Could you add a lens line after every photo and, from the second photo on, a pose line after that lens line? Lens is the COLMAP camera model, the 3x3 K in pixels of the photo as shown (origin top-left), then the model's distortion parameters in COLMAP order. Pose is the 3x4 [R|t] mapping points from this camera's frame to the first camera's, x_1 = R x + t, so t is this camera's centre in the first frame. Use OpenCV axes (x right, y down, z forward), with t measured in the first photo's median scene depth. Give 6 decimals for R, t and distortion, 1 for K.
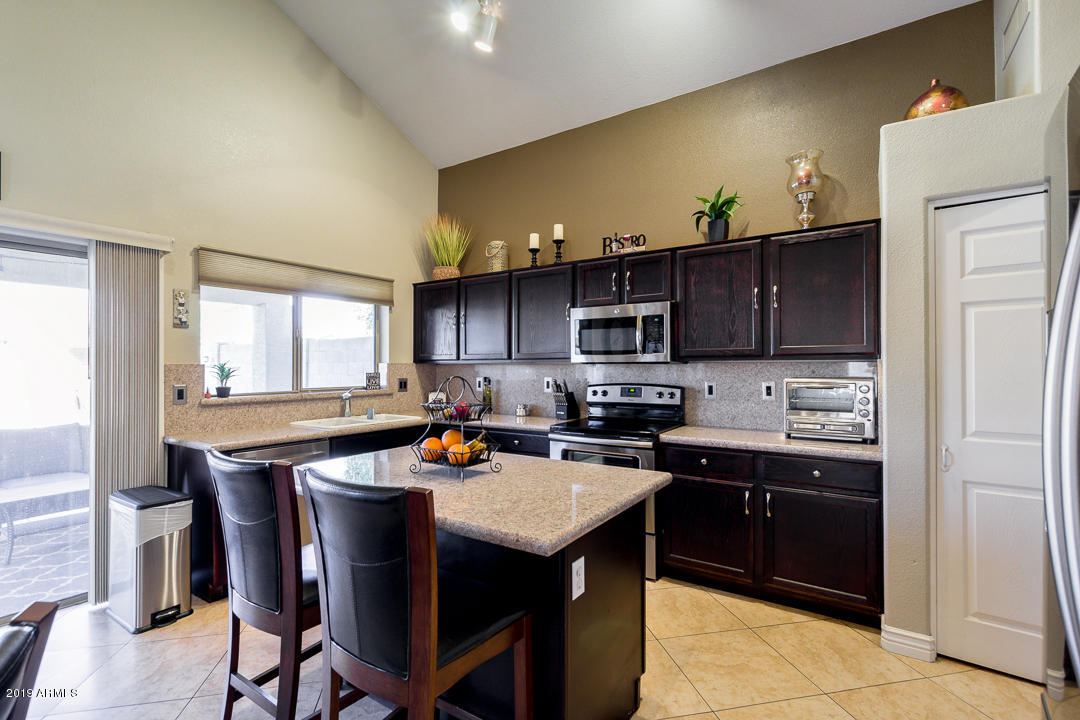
lens RADIAL K [[497.3, 0, 543.1], [0, 497.3, 361.9], [0, 0, 1]] dist [-0.000479, -0.001038]
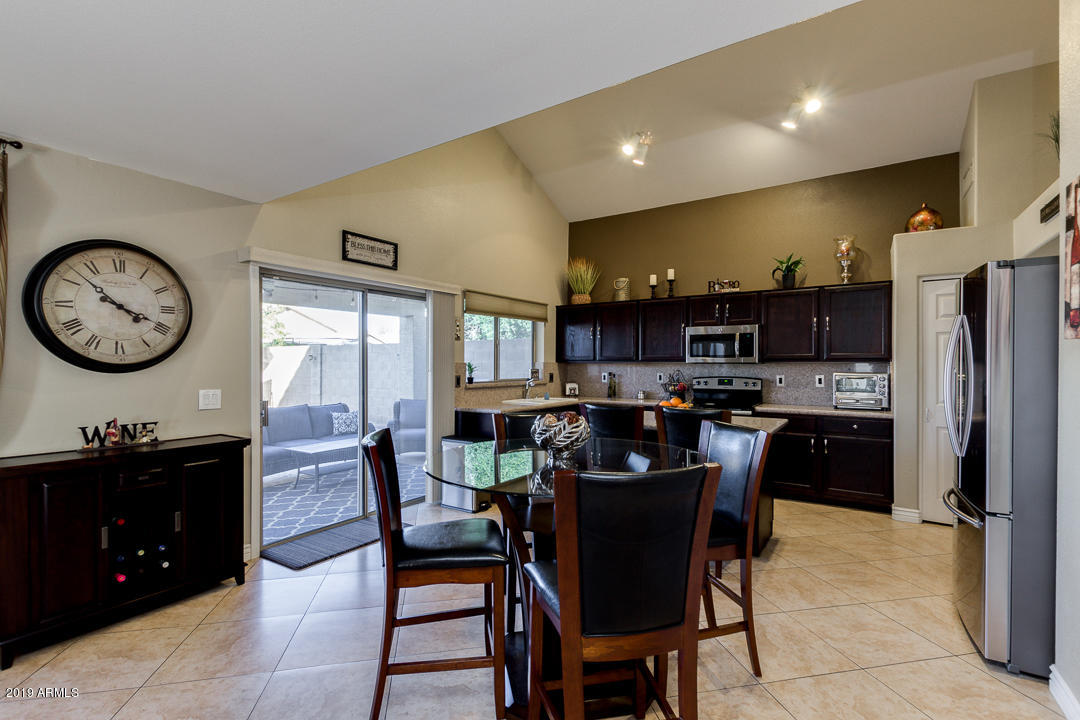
lens RADIAL K [[497.3, 0, 536.4], [0, 497.3, 361.3], [0, 0, 1]] dist [-0.000479, -0.001038]
pose [[0.999943, 0.004544, -0.009669, -0.417747], [-0.004529, 0.999989, 0.001492, -0.003634], [0.009675, -0.001448, 0.999952, -0.571595]]
